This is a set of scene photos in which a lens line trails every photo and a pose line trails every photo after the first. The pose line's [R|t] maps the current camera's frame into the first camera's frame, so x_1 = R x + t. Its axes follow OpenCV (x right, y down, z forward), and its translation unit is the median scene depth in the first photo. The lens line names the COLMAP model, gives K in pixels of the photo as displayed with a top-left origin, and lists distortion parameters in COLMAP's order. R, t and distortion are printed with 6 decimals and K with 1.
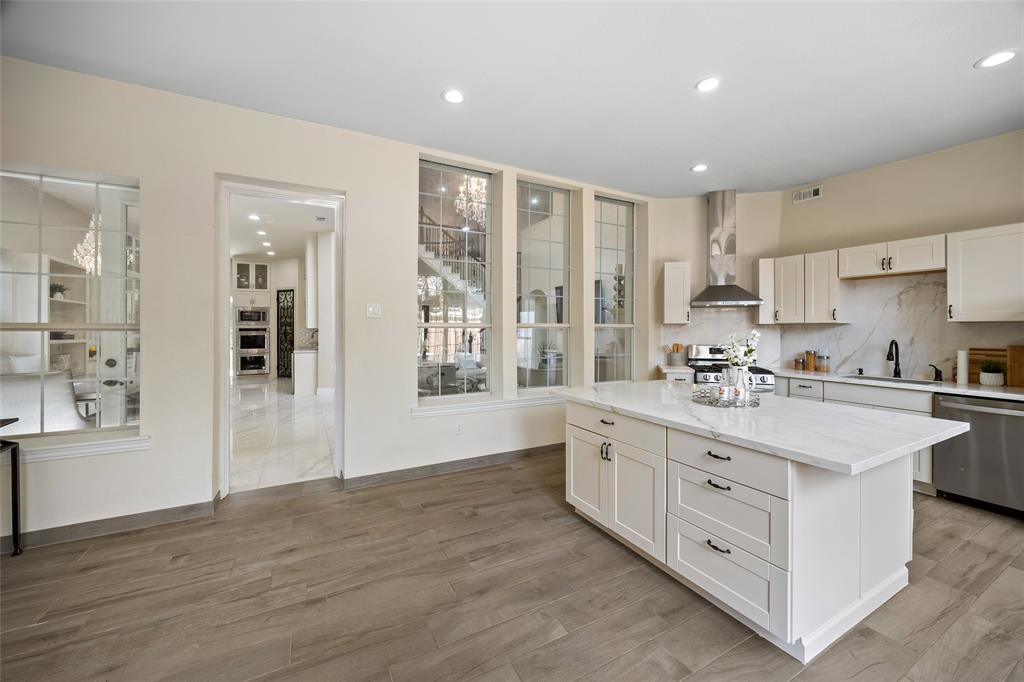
lens RADIAL K [[389.8, 0, 515.2], [0, 389.8, 328.6], [0, 0, 1]] dist [-0.008650, 0.000518]
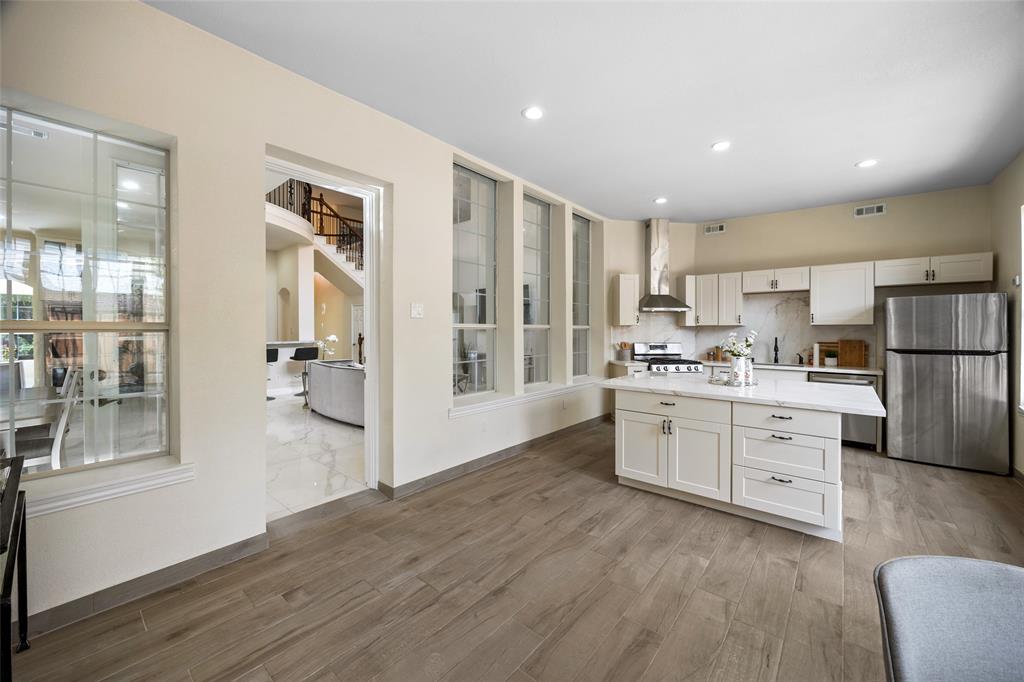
lens RADIAL K [[389.8, 0, 516.5], [0, 389.8, 330.4], [0, 0, 1]] dist [-0.008650, 0.000518]
pose [[0.930461, -0.000253, 0.366390, -0.509285], [-0.000021, 1.000000, 0.000744, 0.003169], [-0.366390, -0.000700, 0.930461, 0.009726]]
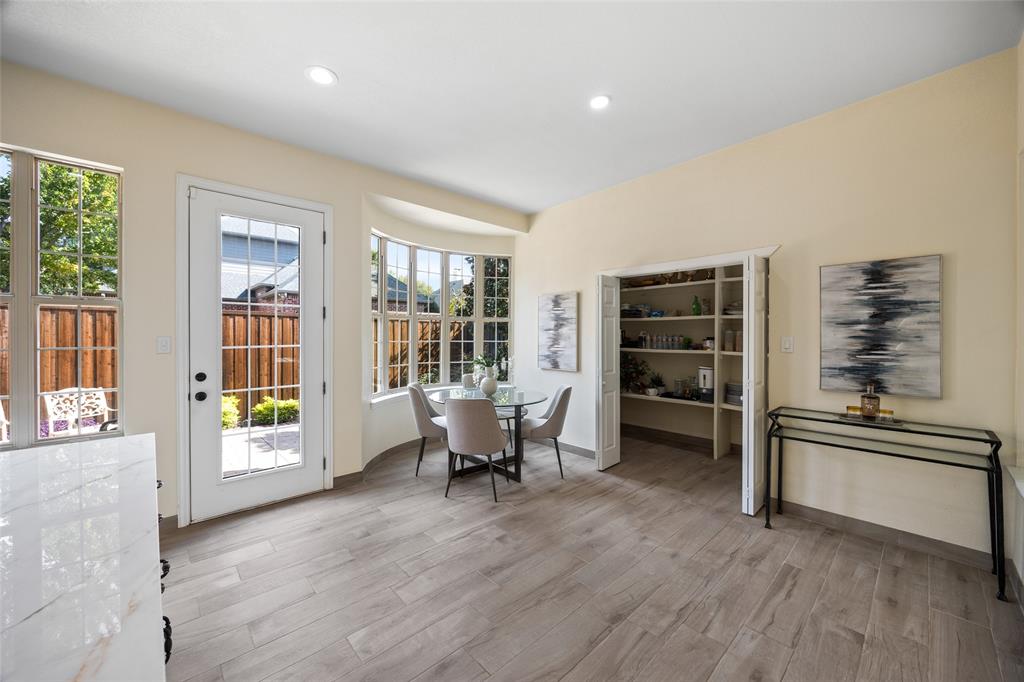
lens RADIAL K [[389.8, 0, 509.9], [0, 389.8, 335.8], [0, 0, 1]] dist [-0.008650, 0.000518]
pose [[-0.969840, 0.000349, -0.243744, -0.015391], [-0.001220, 0.999979, 0.006286, -0.003622], [0.243741, 0.006394, -0.969819, 1.112127]]
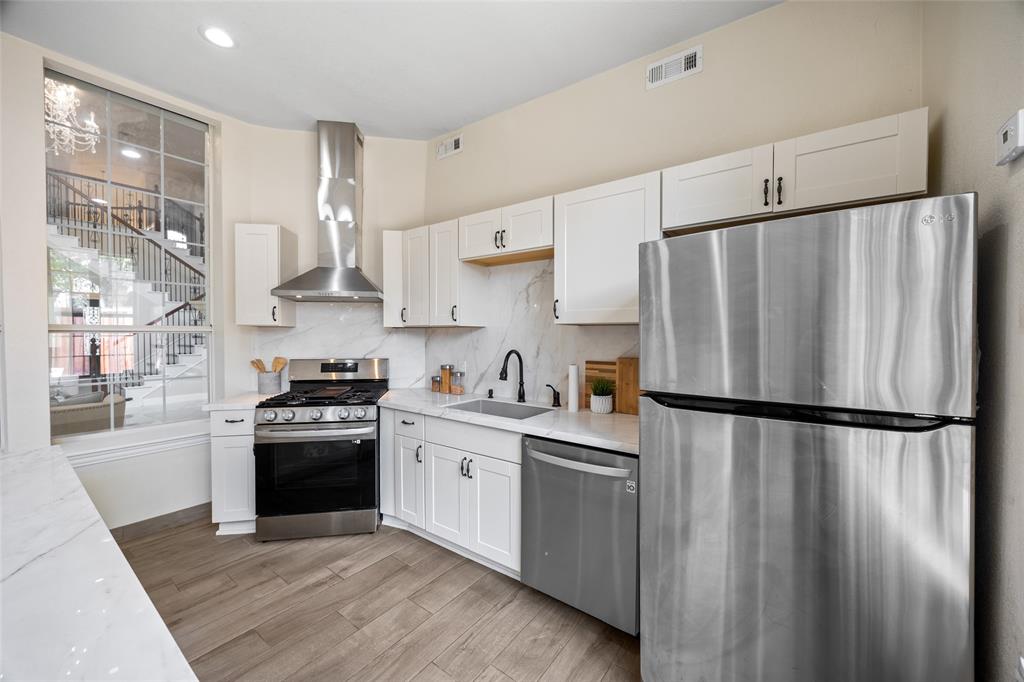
lens RADIAL K [[389.8, 0, 510.9], [0, 389.8, 338.3], [0, 0, 1]] dist [-0.008650, 0.000518]
pose [[0.909072, -0.003675, 0.416624, 0.766322], [-0.001844, 0.999916, 0.012845, -0.000765], [-0.416636, -0.012445, 0.908988, 0.402918]]
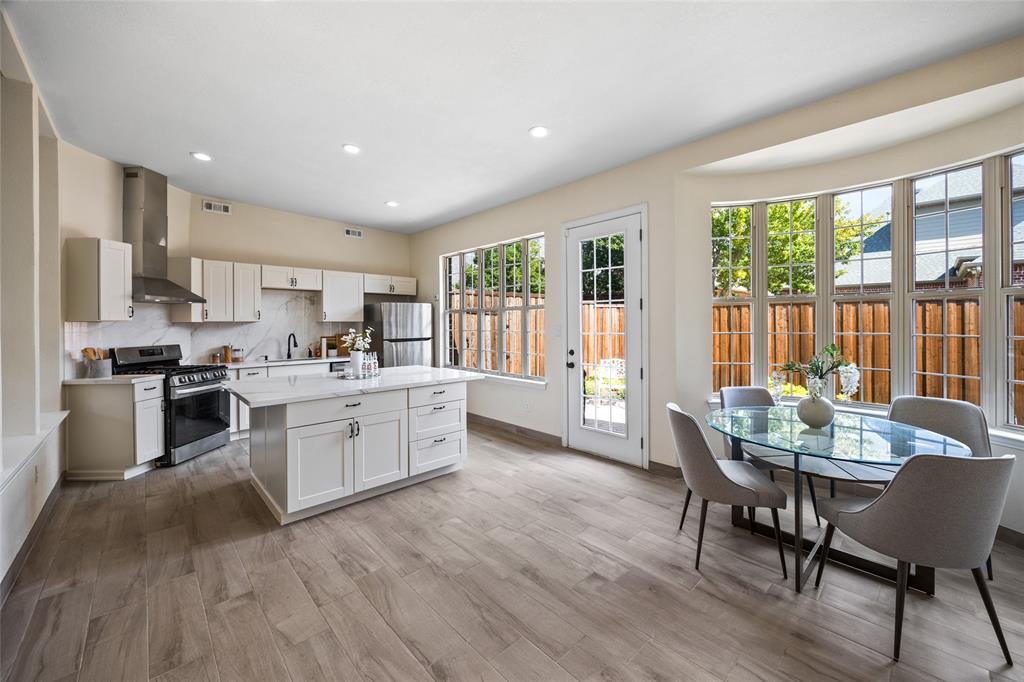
lens RADIAL K [[389.8, 0, 519.3], [0, 389.8, 324.5], [0, 0, 1]] dist [-0.008650, 0.000518]
pose [[-0.266034, 0.000011, 0.963964, -0.786825], [0.004555, 0.999989, 0.001246, -0.003154], [-0.963953, 0.004723, -0.266031, 0.624934]]
